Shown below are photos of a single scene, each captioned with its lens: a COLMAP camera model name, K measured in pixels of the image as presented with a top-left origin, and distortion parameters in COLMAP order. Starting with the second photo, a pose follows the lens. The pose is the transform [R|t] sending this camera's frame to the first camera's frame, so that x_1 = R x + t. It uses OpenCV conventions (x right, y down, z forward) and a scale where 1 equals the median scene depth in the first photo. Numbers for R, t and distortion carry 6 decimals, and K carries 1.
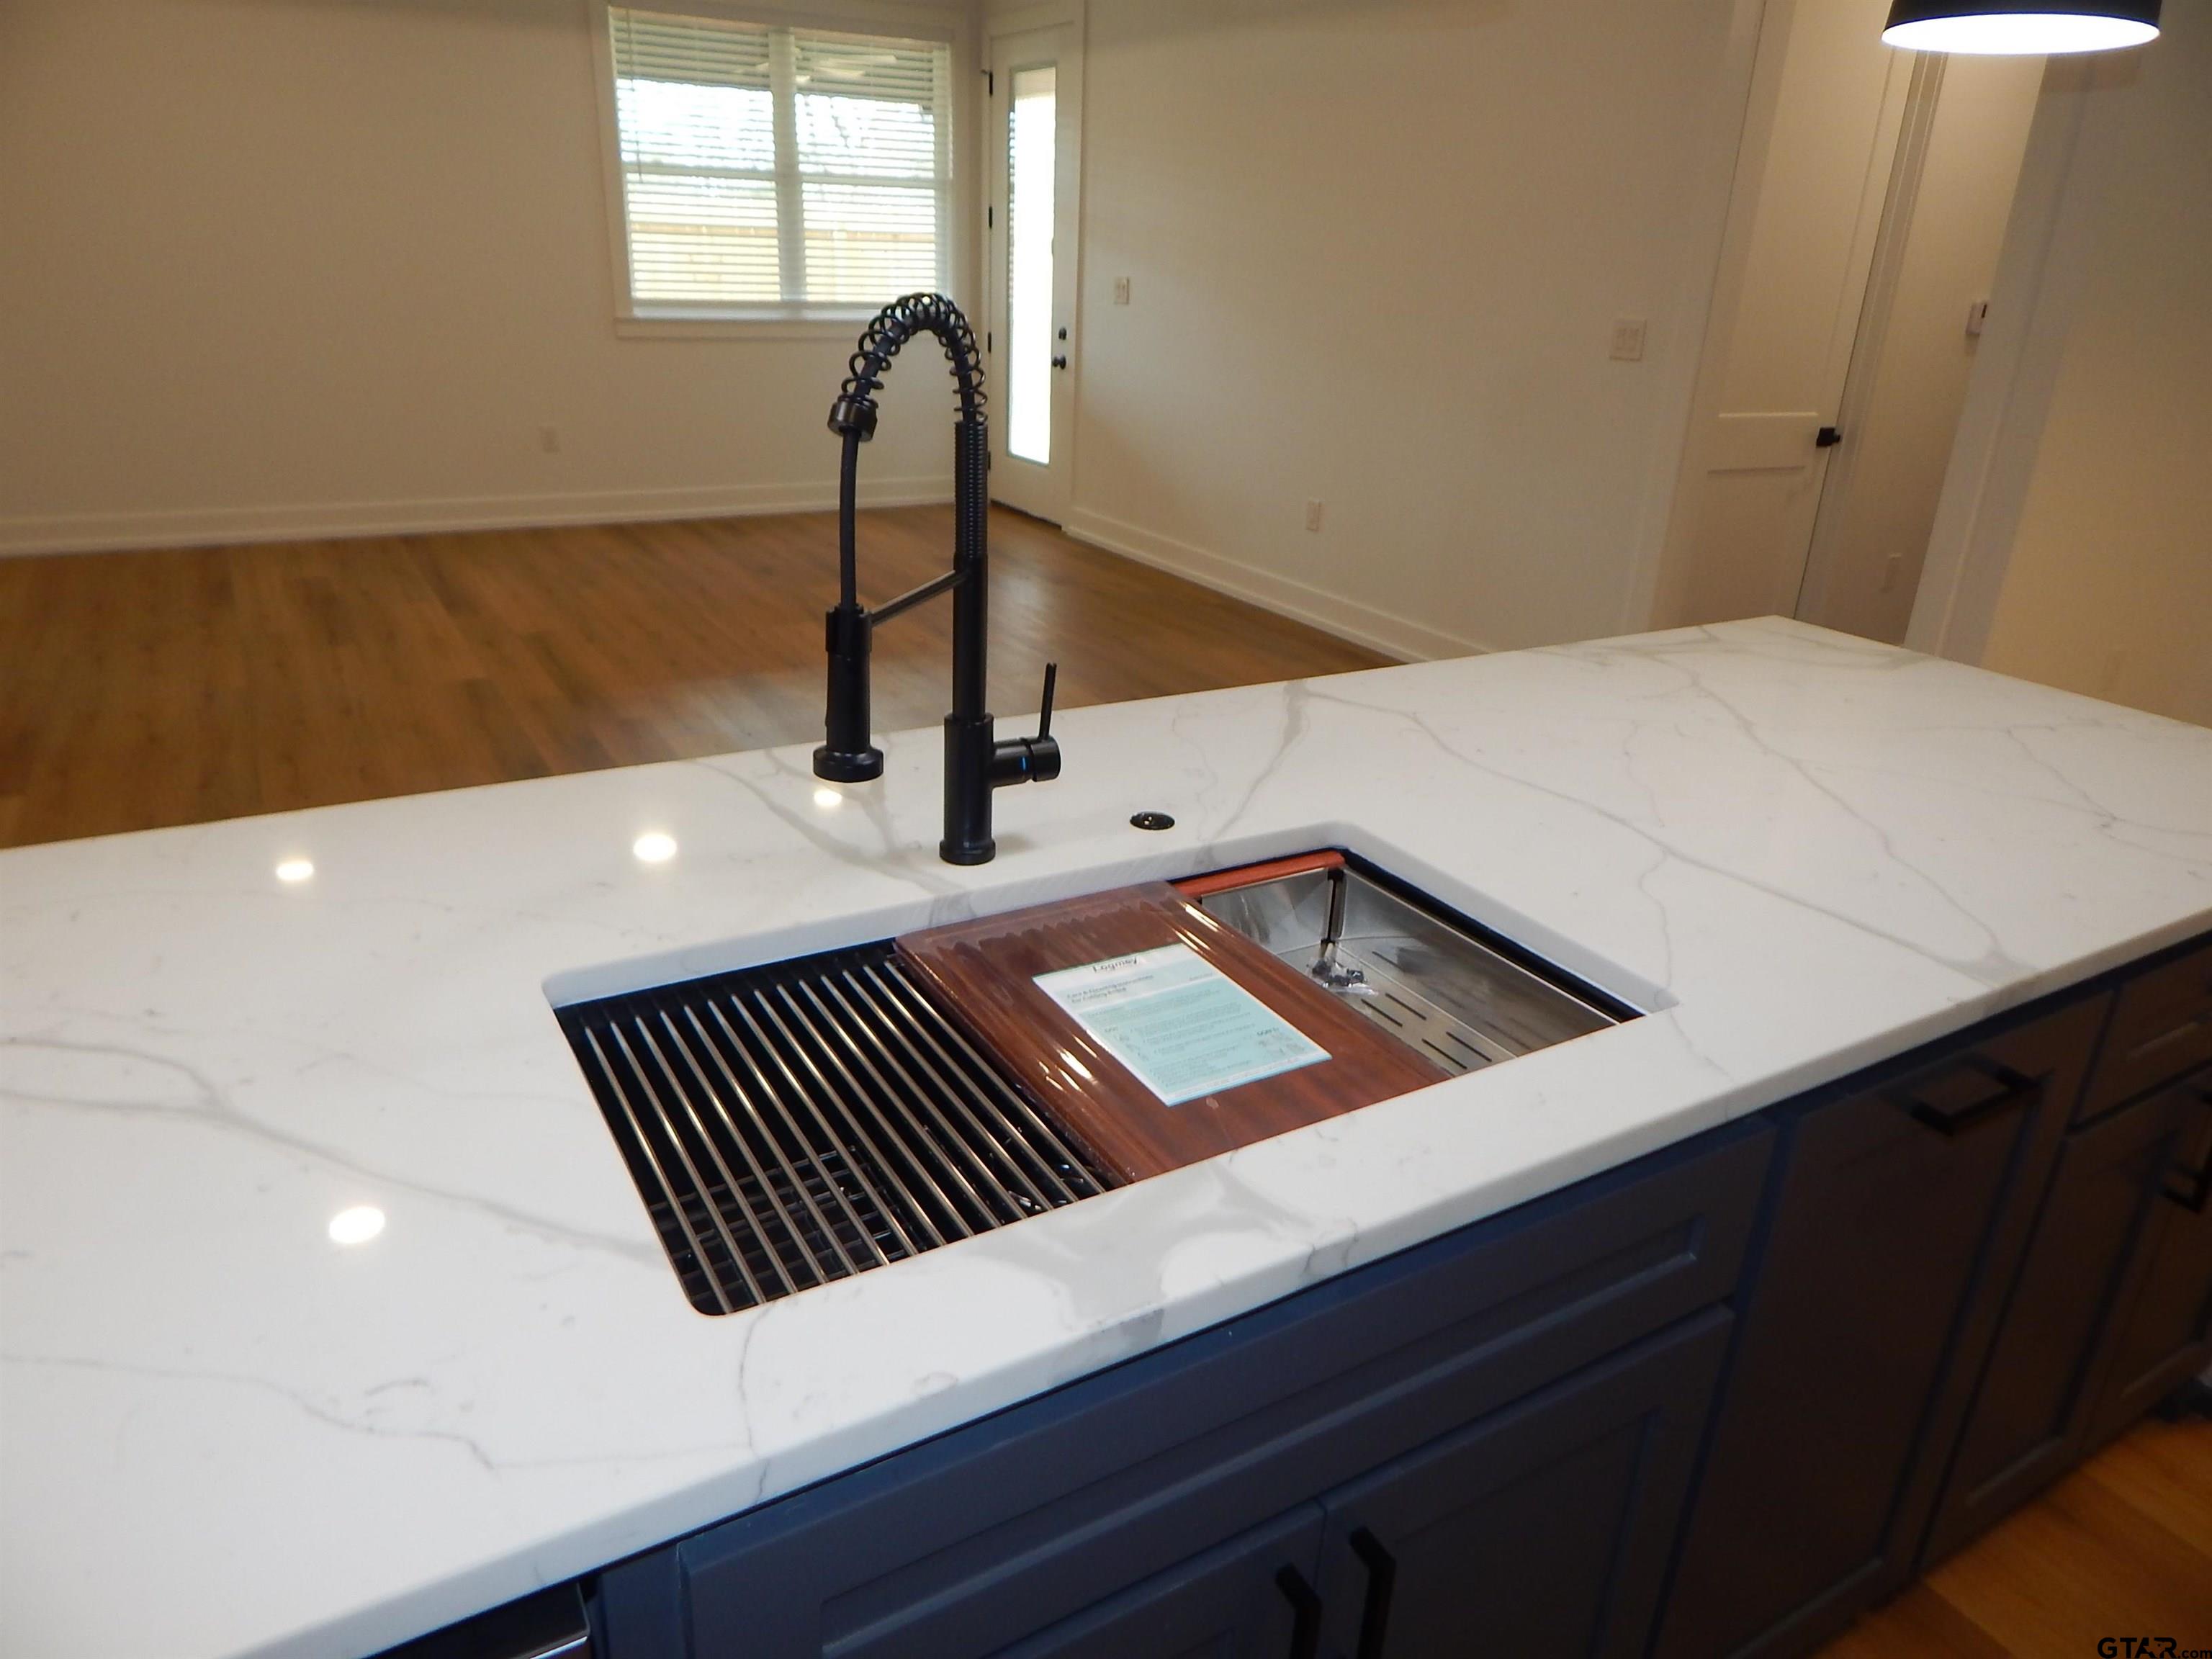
lens RADIAL K [[1447.9, 0, 1120.8], [0, 1447.9, 817.7], [0, 0, 1]] dist [0.000133, -0.011800]
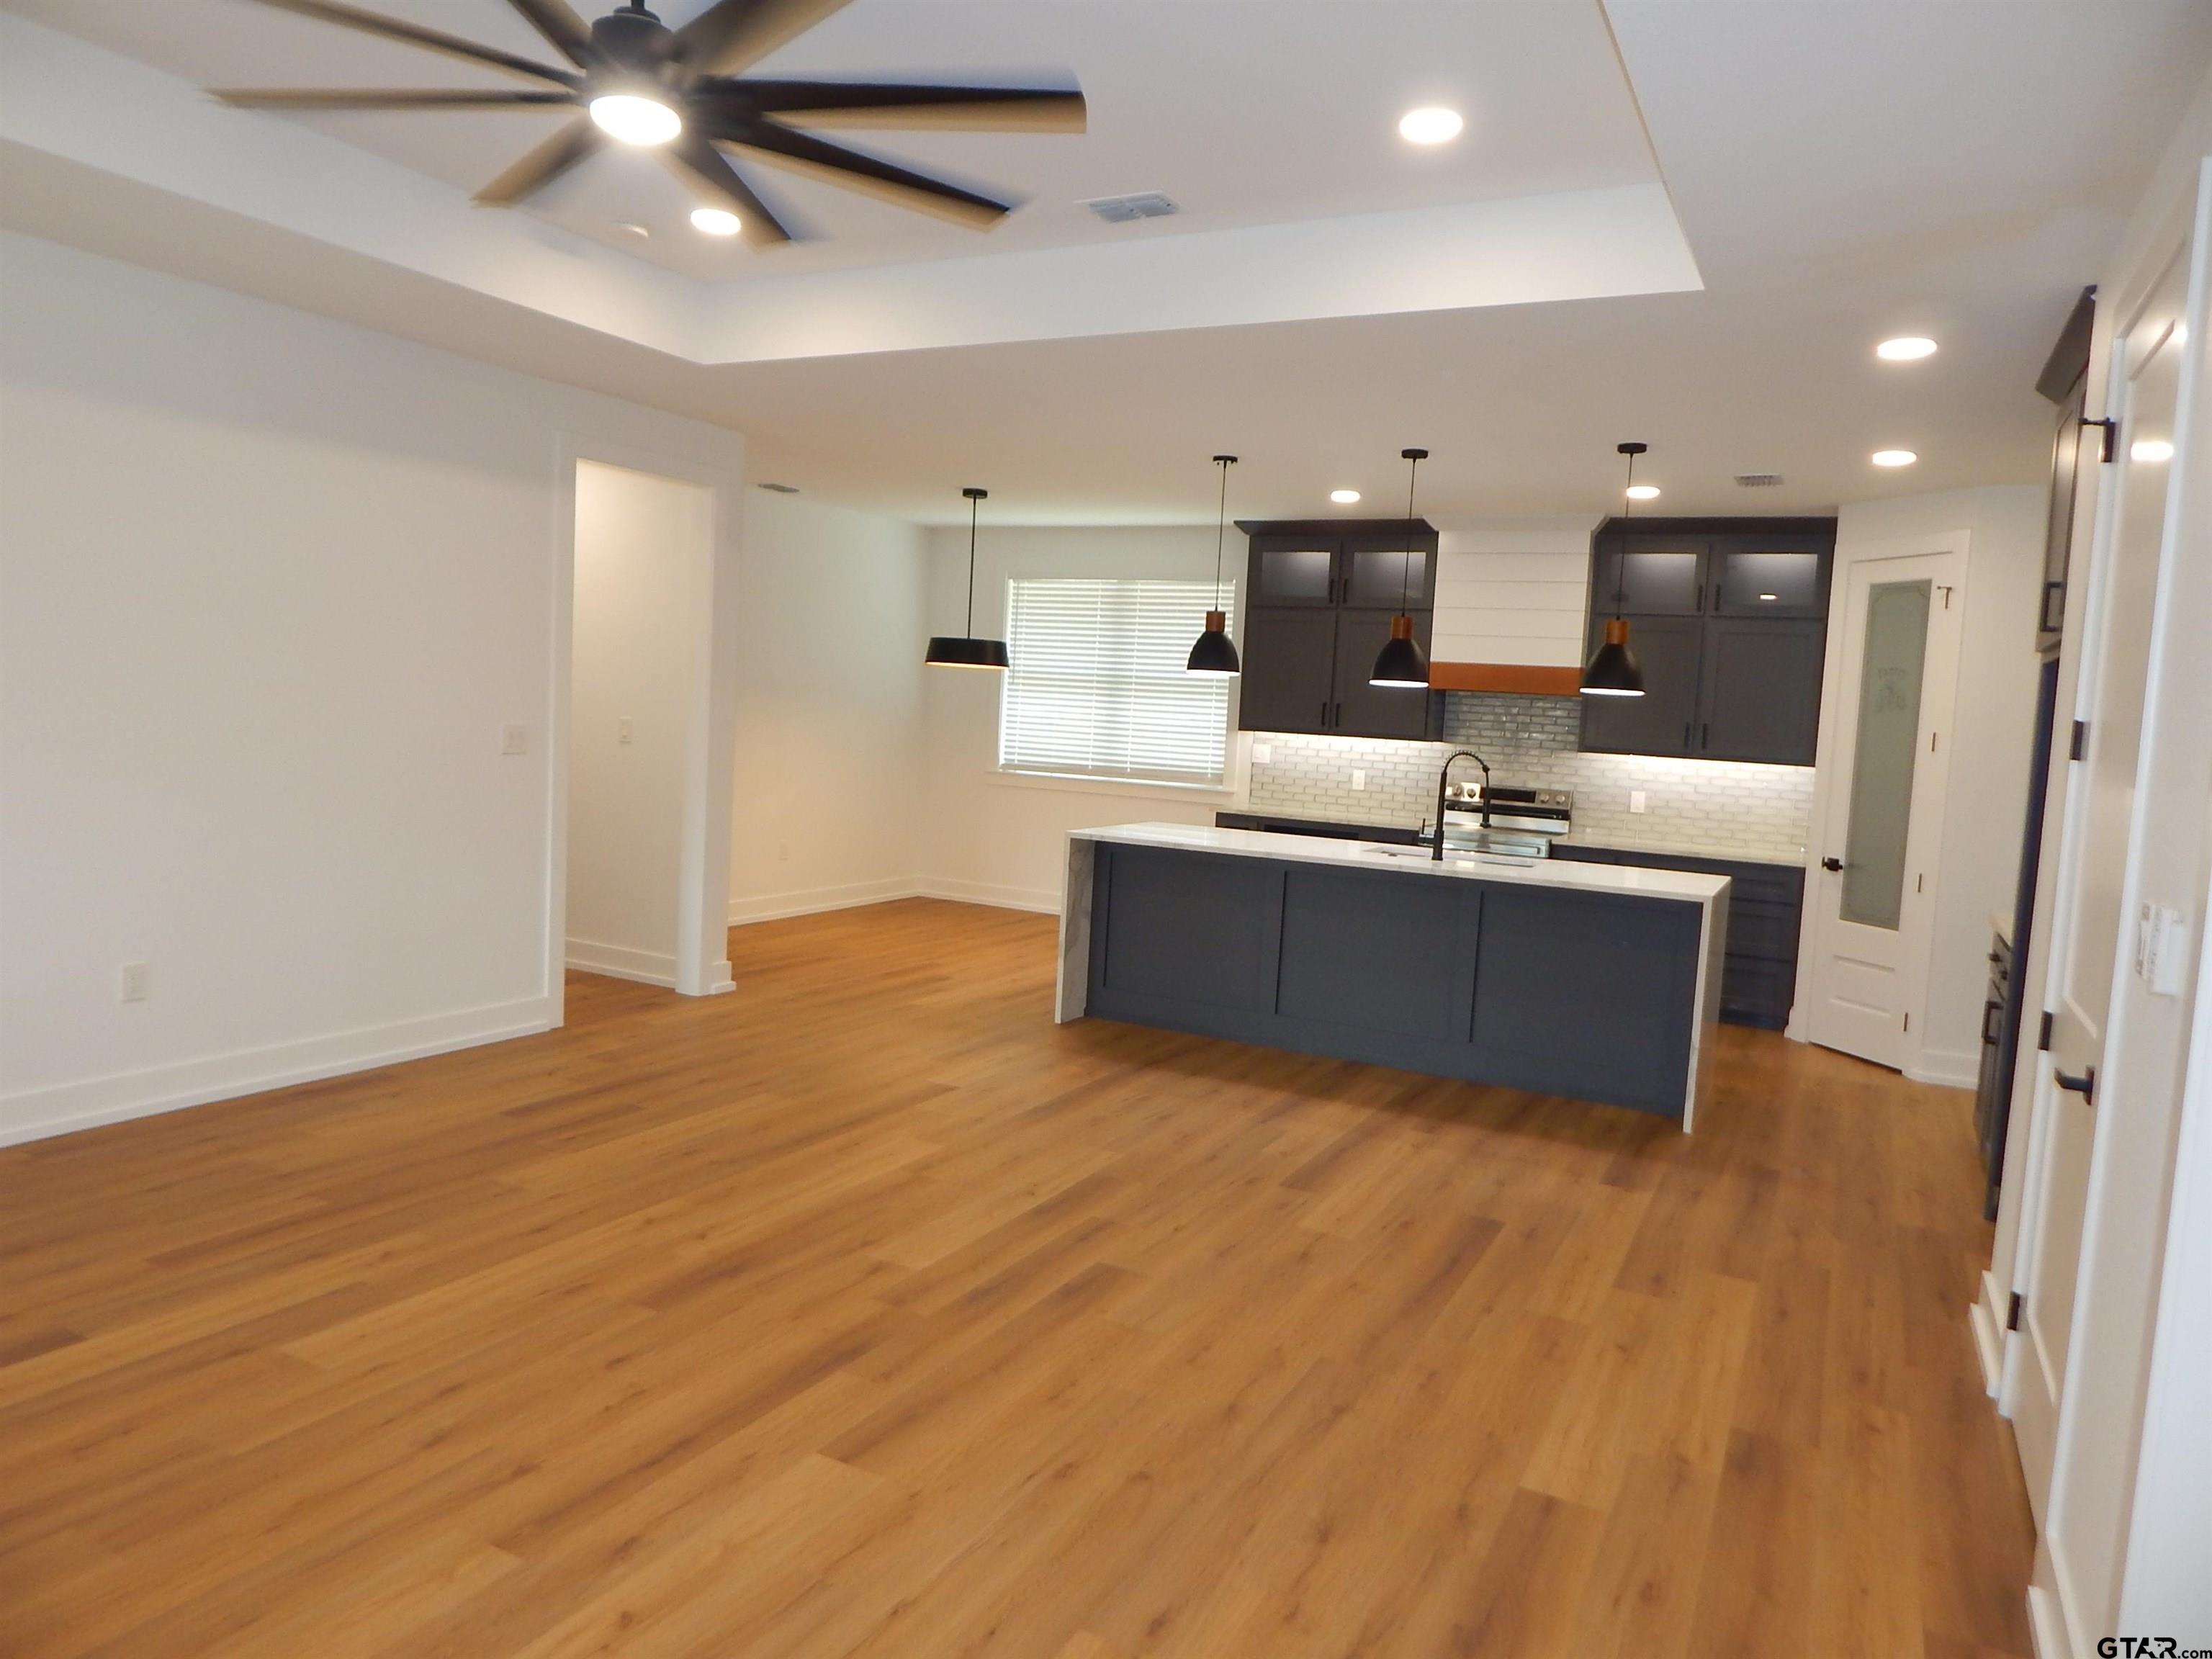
lens RADIAL K [[1447.9, 0, 1106.6], [0, 1447.9, 827.0], [0, 0, 1]] dist [0.000133, -0.011800]
pose [[-0.512984, -0.143258, 0.846360, -3.463754], [0.243236, 0.921305, 0.303371, -1.740442], [-0.823215, 0.361490, -0.437769, 3.856766]]
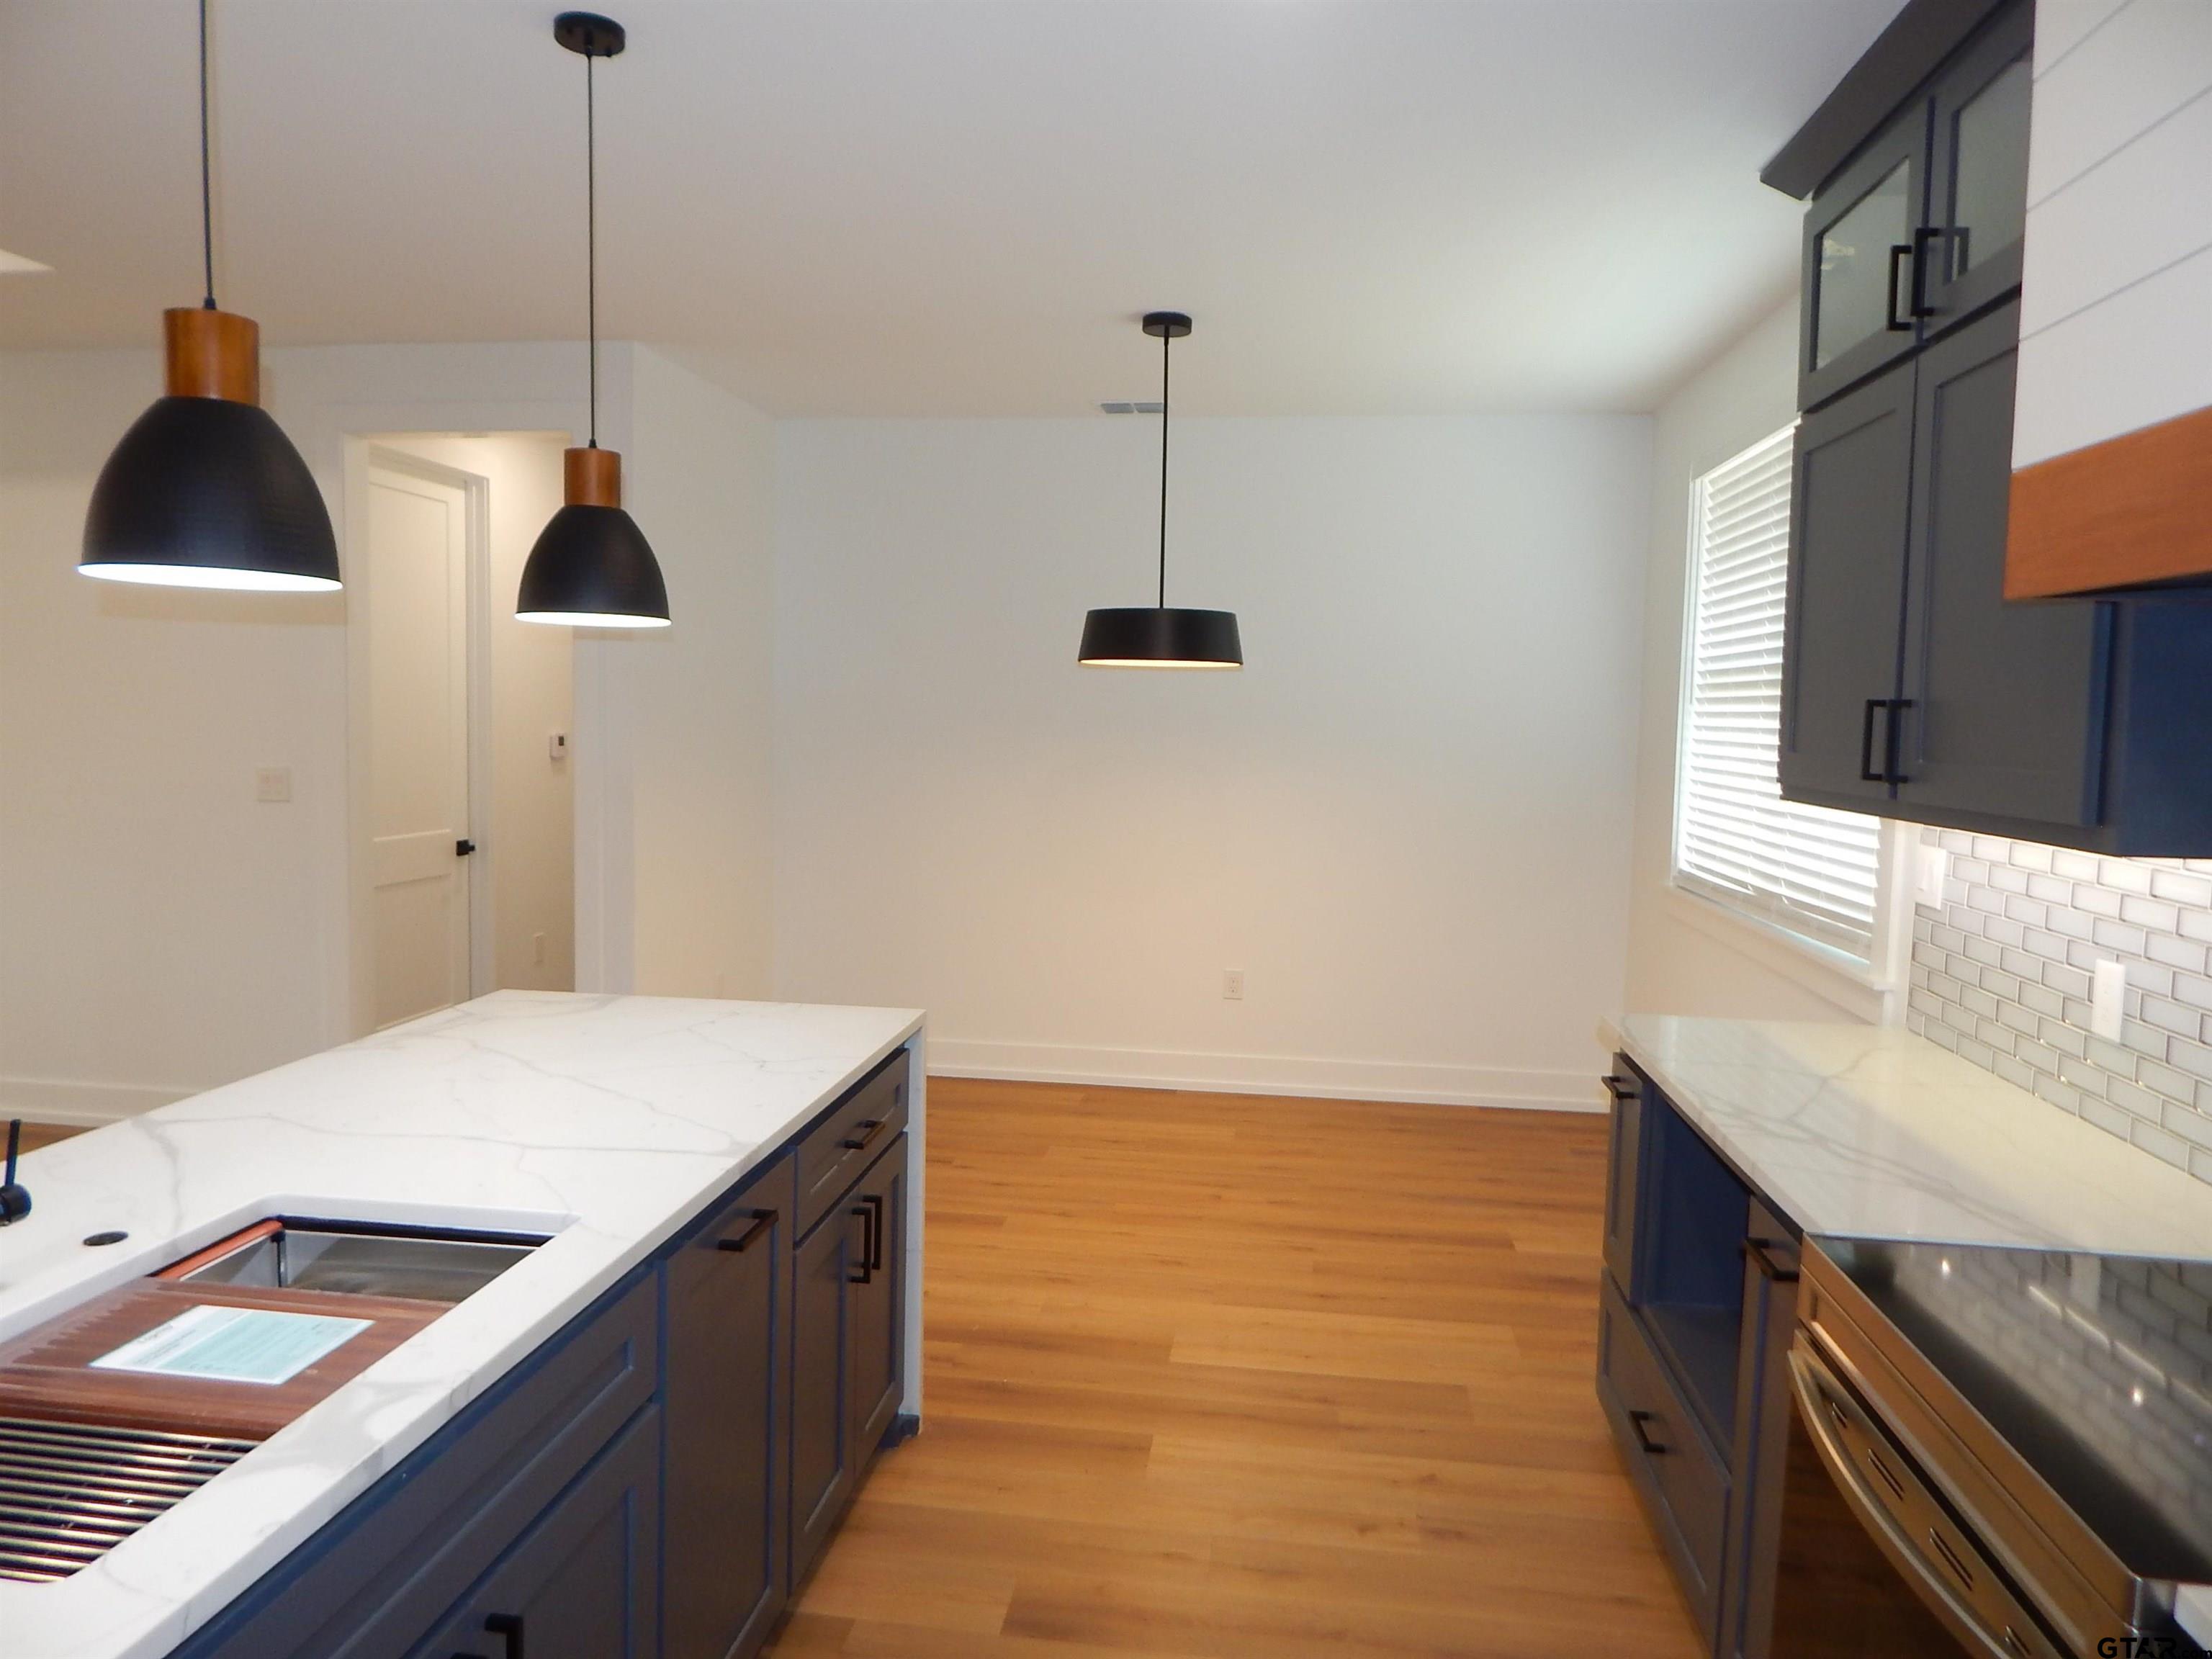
lens RADIAL K [[1447.9, 0, 1101.2], [0, 1447.9, 807.9], [0, 0, 1]] dist [0.000133, -0.011800]
pose [[0.625547, -0.082553, 0.775807, -0.349849], [0.292348, 0.946738, -0.134984, 0.065265], [-0.723342, 0.311244, 0.616363, -0.410673]]
